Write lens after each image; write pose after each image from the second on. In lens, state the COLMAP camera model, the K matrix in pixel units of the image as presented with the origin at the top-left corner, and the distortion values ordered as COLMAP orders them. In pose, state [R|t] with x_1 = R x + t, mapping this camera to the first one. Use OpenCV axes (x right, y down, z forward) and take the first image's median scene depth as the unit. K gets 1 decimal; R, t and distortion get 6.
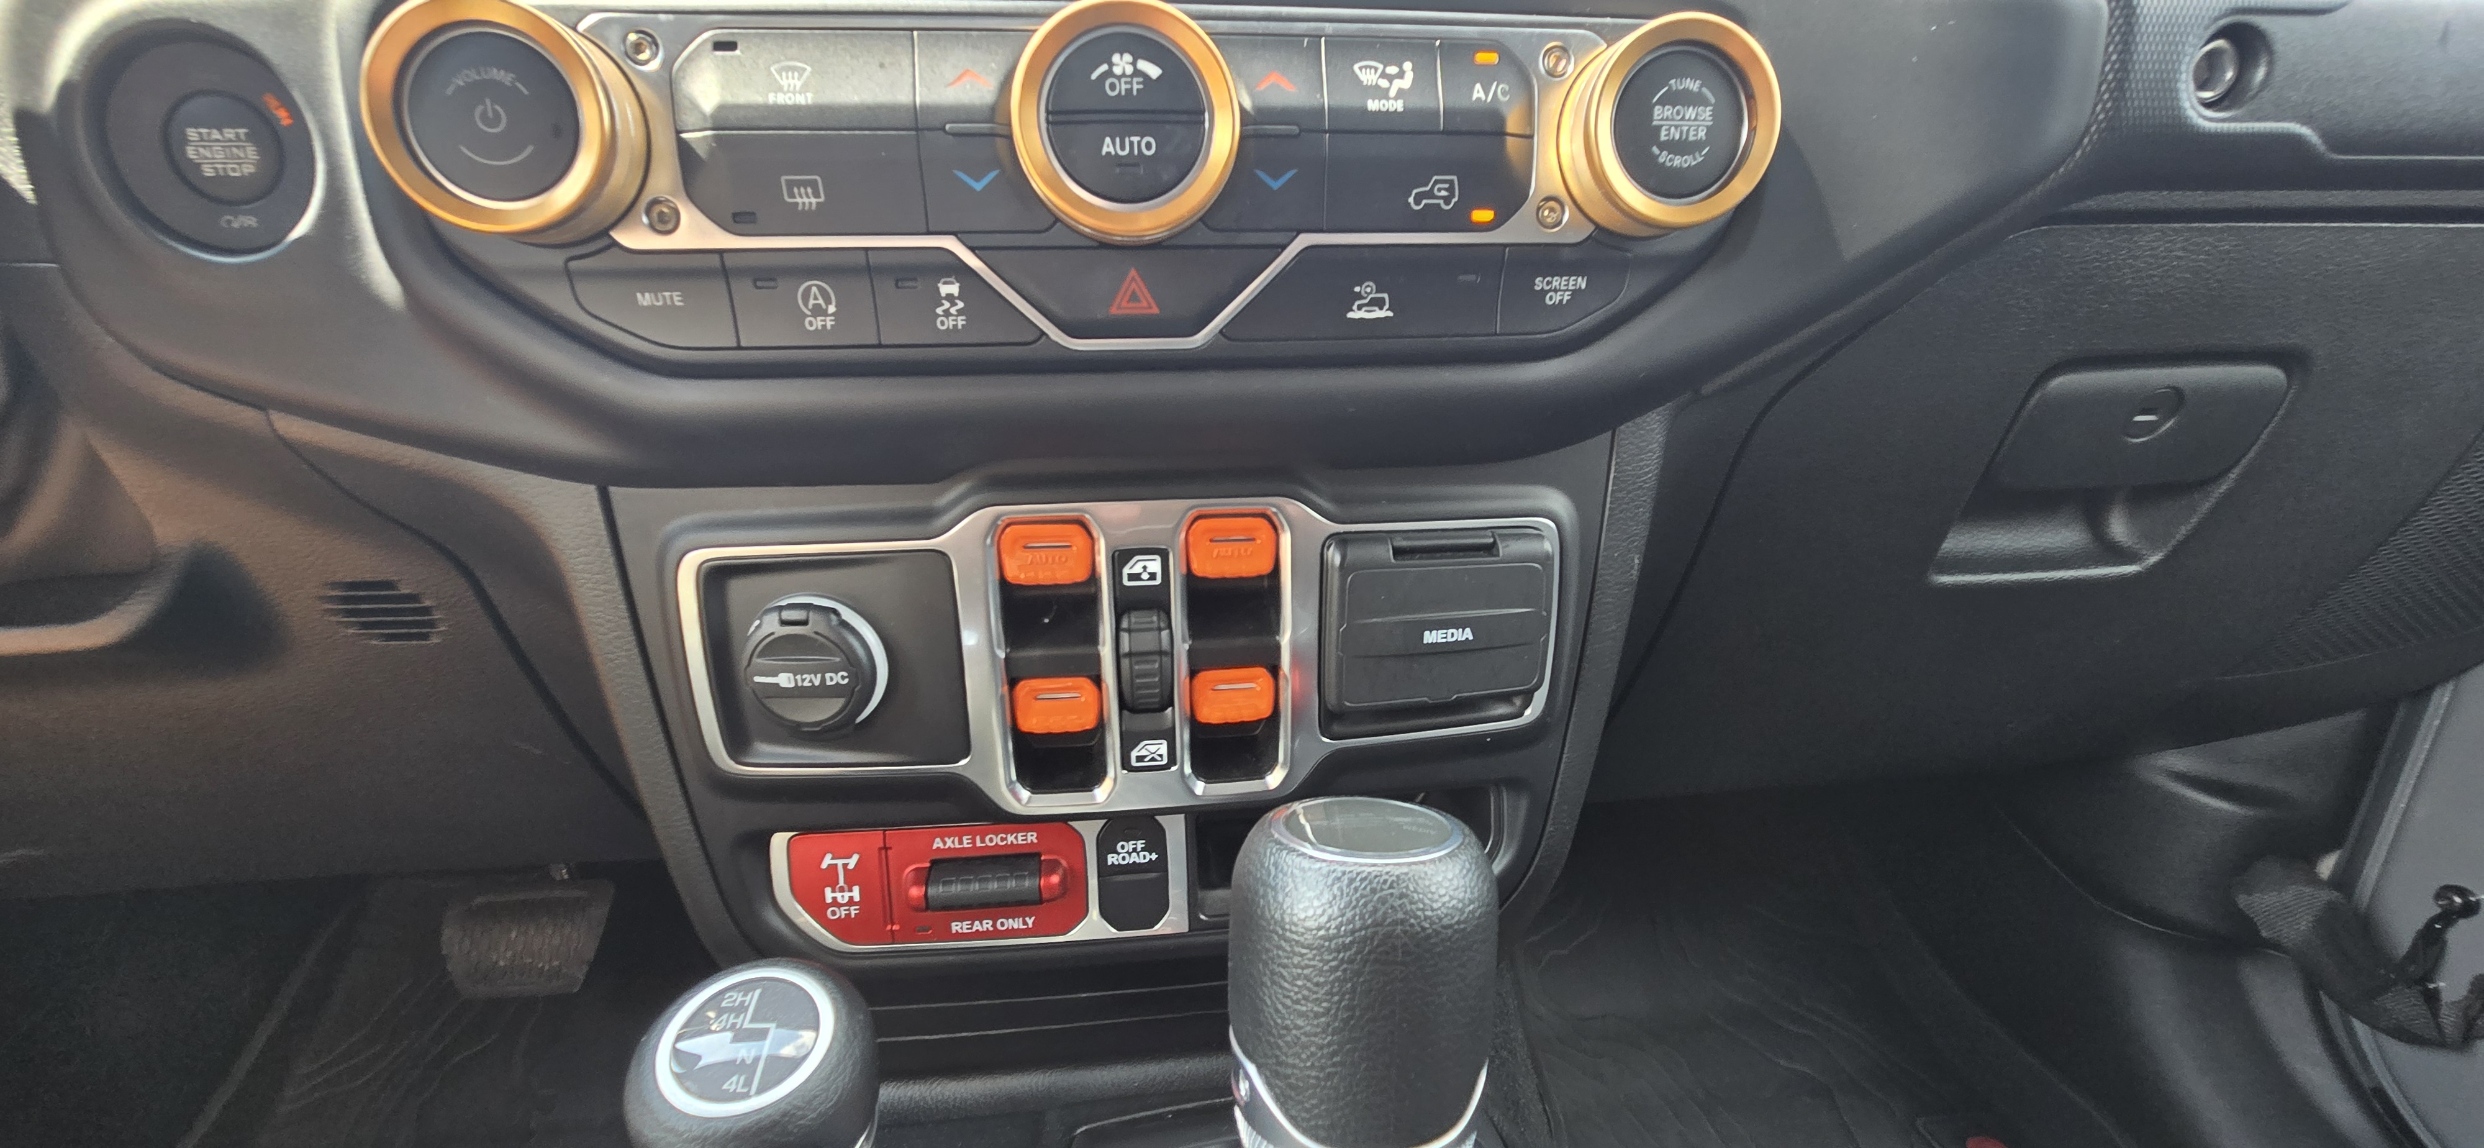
lens RADIAL K [[1045.2, 0, 1239.9], [0, 1045.2, 569.5], [0, 0, 1]] dist [0.000674, -0.000044]
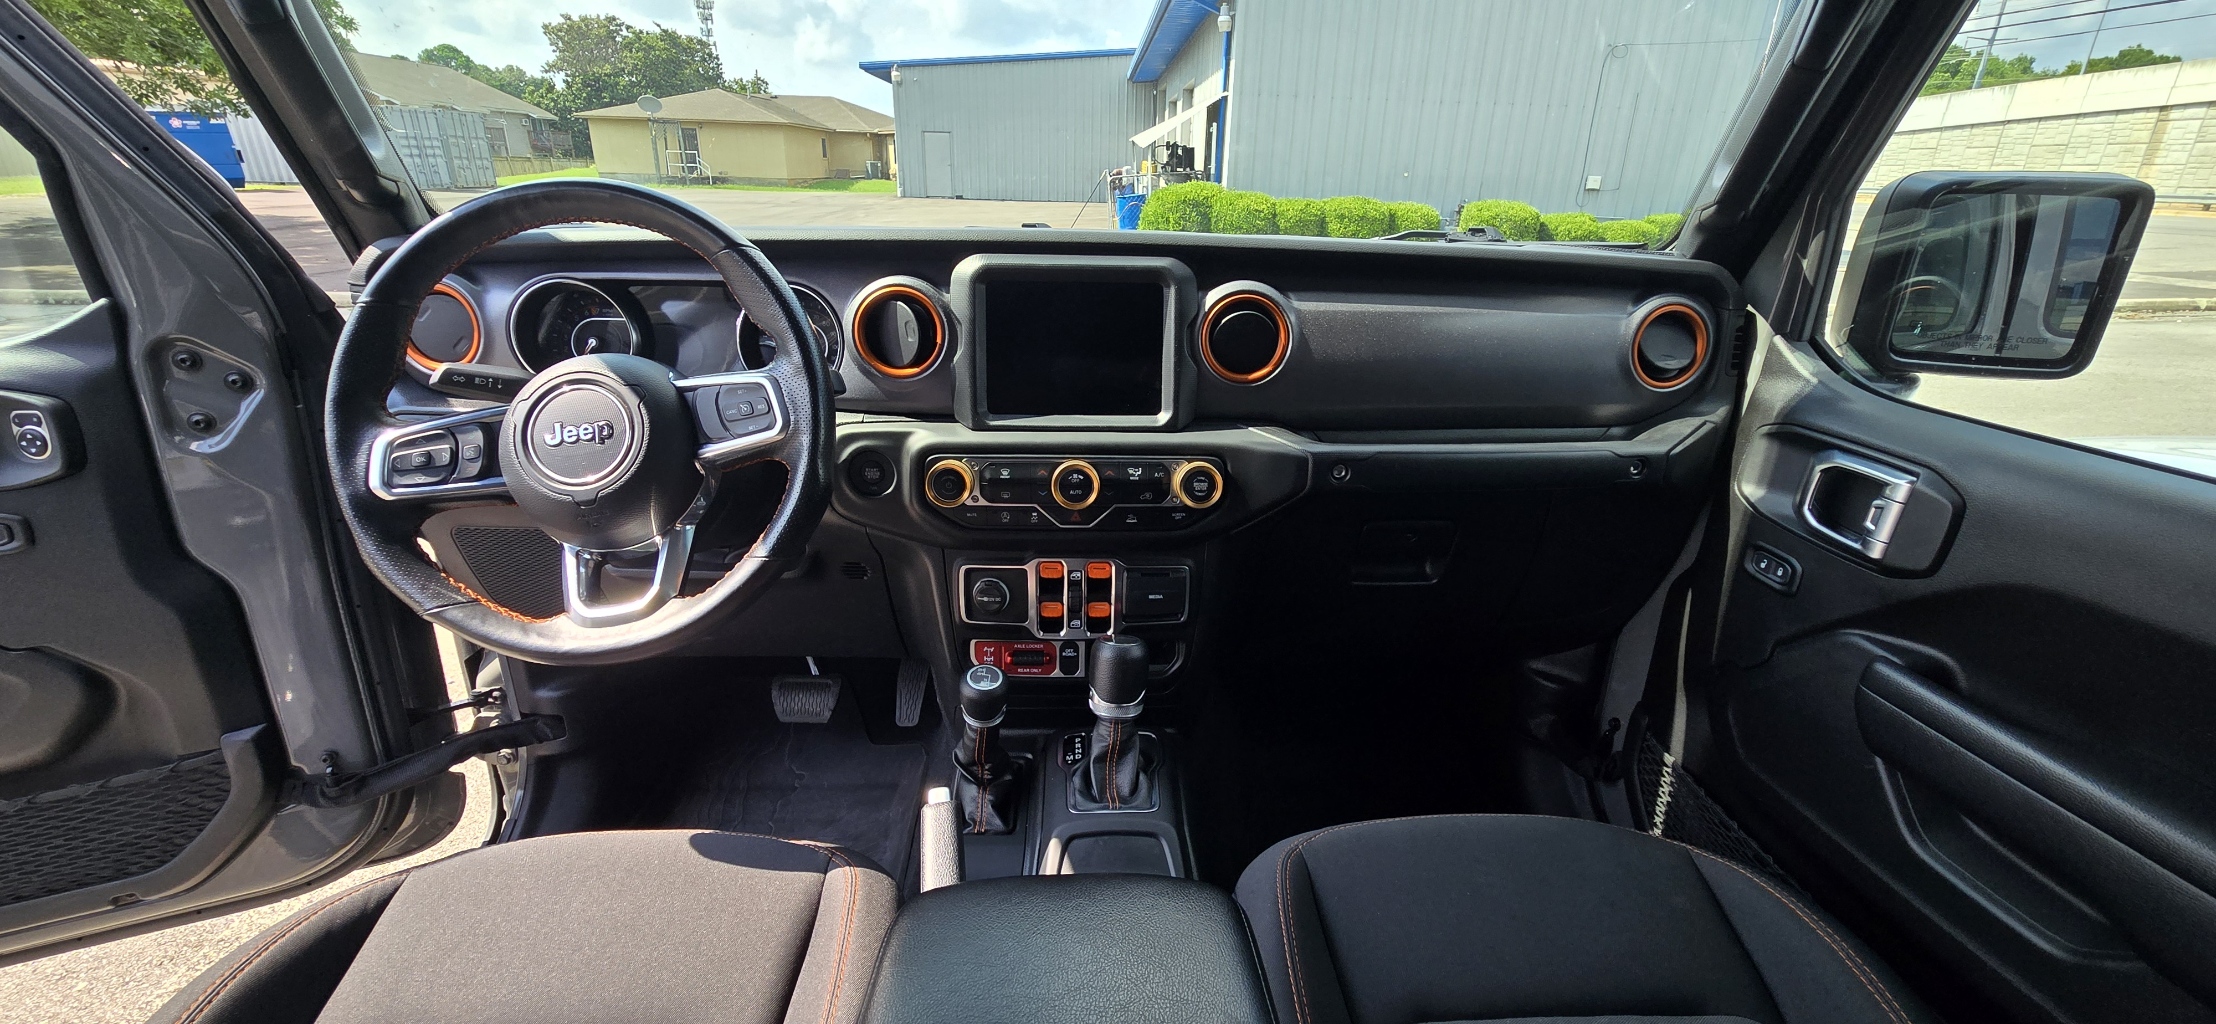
lens RADIAL K [[932.5, 0, 1100.6], [0, 932.5, 522.3], [0, 0, 1]] dist [0.000674, -0.000044]
pose [[0.995768, 0.049706, -0.077295, 0.244747], [-0.047800, 0.998510, 0.026308, -0.279958], [0.078488, -0.022502, 0.996661, -2.318601]]
